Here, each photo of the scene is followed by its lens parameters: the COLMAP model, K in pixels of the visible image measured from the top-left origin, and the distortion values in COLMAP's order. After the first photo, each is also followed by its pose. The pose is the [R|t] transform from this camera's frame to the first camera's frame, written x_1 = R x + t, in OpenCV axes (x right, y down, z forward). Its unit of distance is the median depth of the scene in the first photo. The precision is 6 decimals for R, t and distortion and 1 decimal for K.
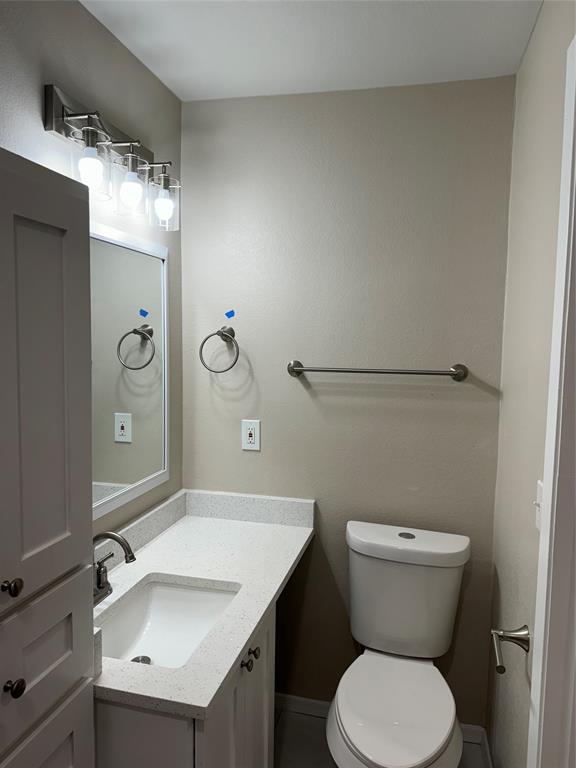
lens RADIAL K [[542.0, 0, 287.8], [0, 542.0, 383.7], [0, 0, 1]] dist [0.049938, -0.039995]
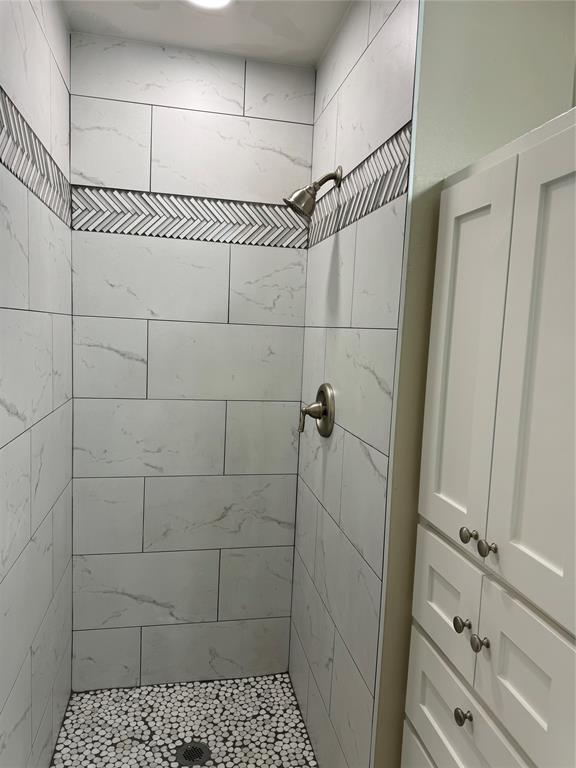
lens RADIAL K [[542.0, 0, 287.4], [0, 542.0, 383.7], [0, 0, 1]] dist [0.049938, -0.039995]
pose [[-0.898087, -0.024583, -0.439130, 0.304570], [-0.104963, 0.981567, 0.159715, -0.067490], [0.427109, 0.189531, -0.884113, 1.638092]]
